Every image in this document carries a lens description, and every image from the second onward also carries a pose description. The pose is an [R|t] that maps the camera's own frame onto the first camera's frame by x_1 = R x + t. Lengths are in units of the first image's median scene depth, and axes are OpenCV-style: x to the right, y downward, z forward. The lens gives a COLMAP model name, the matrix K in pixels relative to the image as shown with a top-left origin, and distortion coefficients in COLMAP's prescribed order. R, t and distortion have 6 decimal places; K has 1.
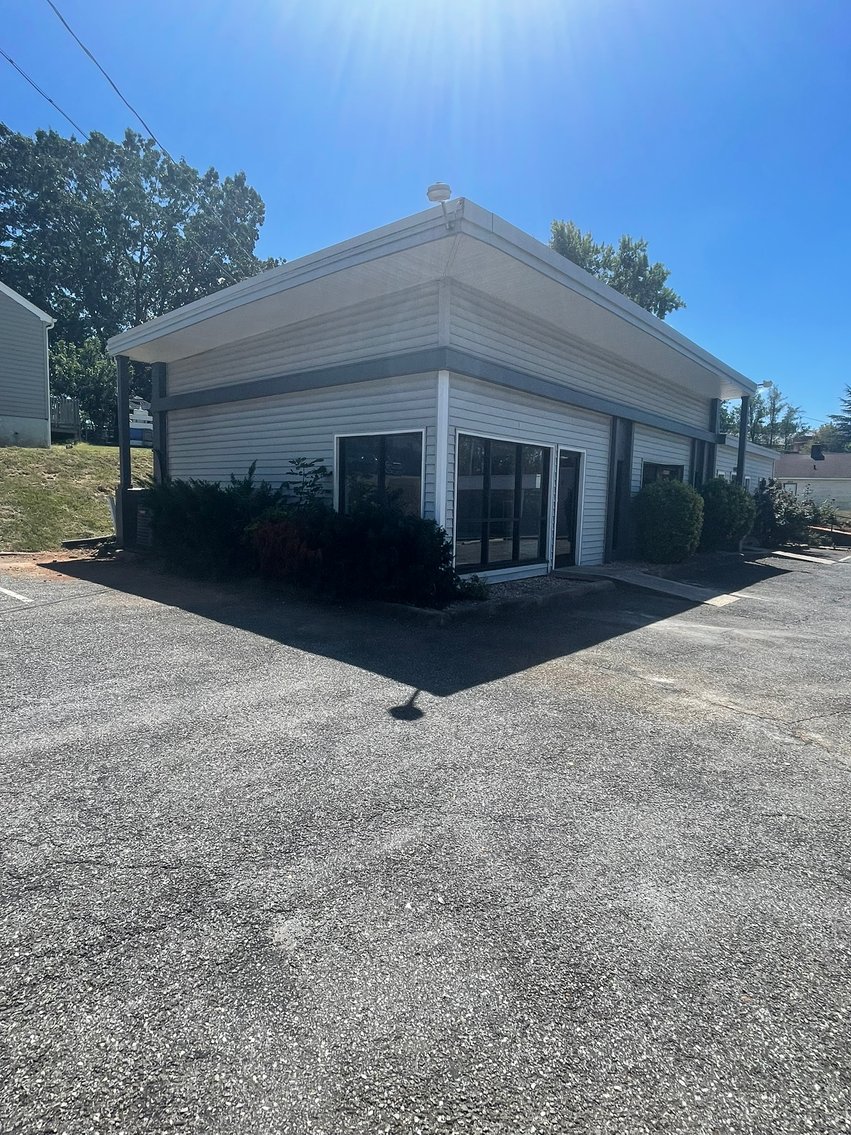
lens RADIAL K [[588.7, 0, 423.5], [0, 588.7, 562.9], [0, 0, 1]] dist [0.016801, -0.034890]
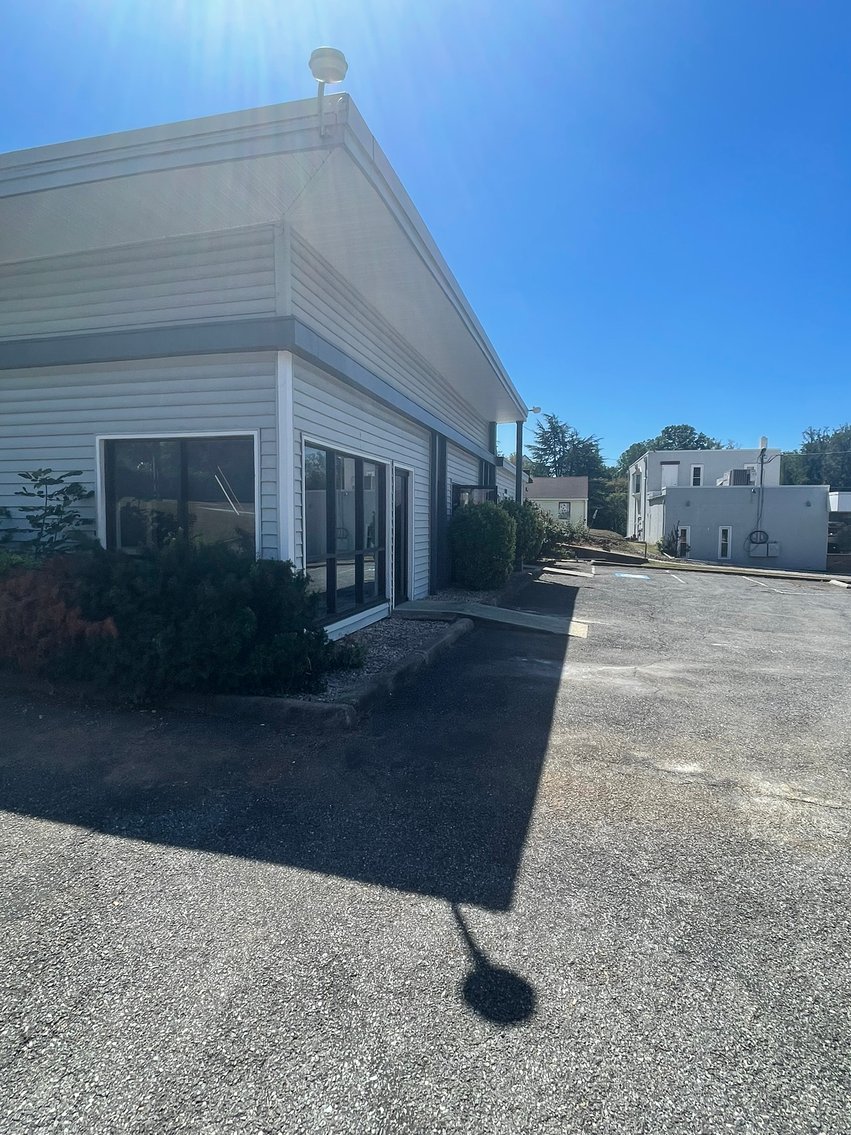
lens RADIAL K [[597.0, 0, 431.4], [0, 597.0, 561.5], [0, 0, 1]] dist [-0.006582, -0.001077]
pose [[0.896104, -0.047308, 0.441315, -0.119463], [0.063978, 0.997687, -0.022958, -0.038609], [-0.439208, 0.048807, 0.897059, 0.249034]]
